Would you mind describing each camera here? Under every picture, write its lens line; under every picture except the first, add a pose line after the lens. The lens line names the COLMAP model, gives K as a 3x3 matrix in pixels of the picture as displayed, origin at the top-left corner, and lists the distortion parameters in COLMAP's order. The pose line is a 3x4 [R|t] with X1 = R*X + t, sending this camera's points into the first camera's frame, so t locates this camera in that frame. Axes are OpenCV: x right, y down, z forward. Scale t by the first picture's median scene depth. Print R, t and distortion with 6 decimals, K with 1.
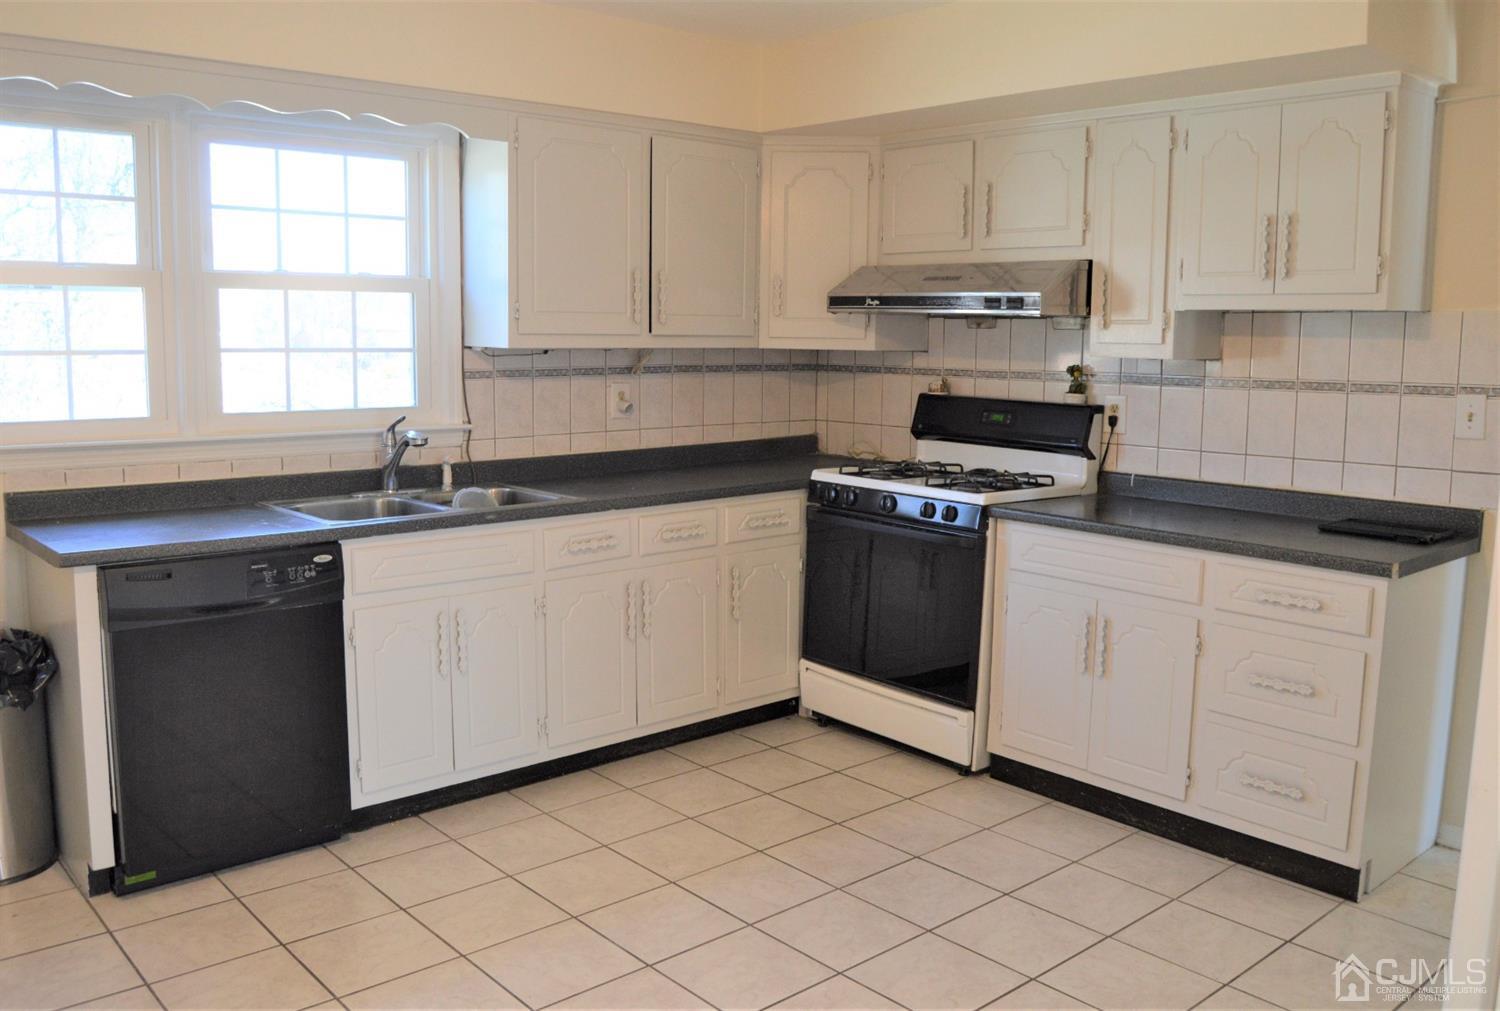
lens RADIAL K [[1276.4, 0, 750.0], [0, 1276.4, 505.5], [0, 0, 1]] dist [-0.004839, -0.003182]
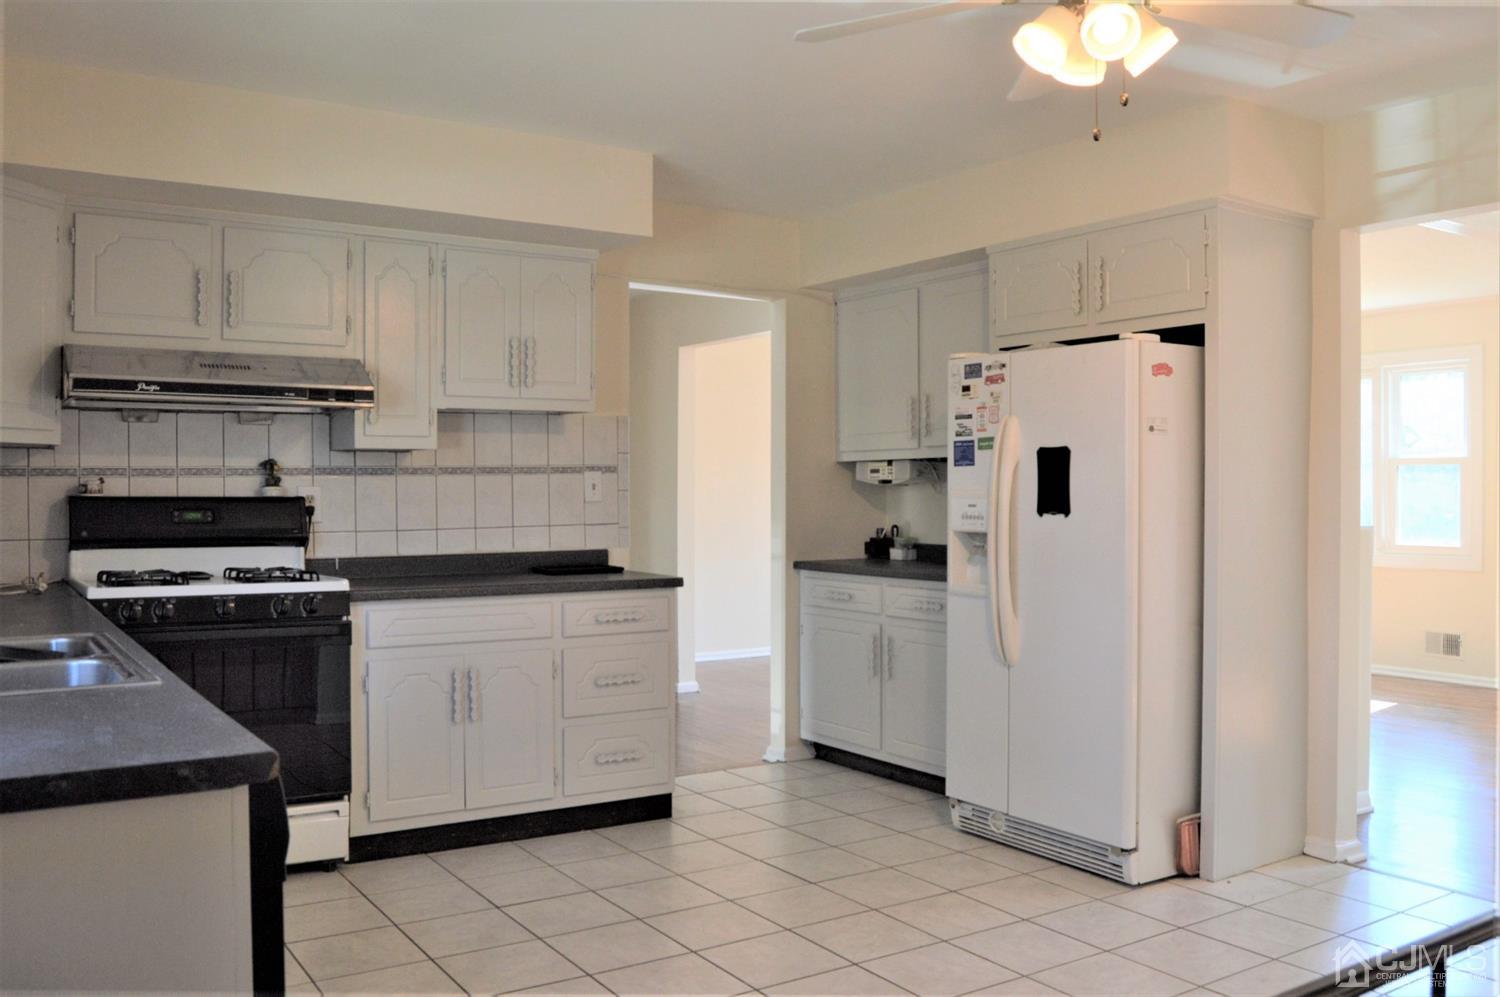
lens RADIAL K [[1272.2, 0, 750.0], [0, 1272.2, 498.5], [0, 0, 1]] dist [-0.071565, 0.004486]
pose [[0.181852, -0.027865, 0.982931, -0.718217], [0.138778, 0.990321, 0.002399, -0.029603], [-0.973484, 0.135973, 0.183958, 0.474889]]
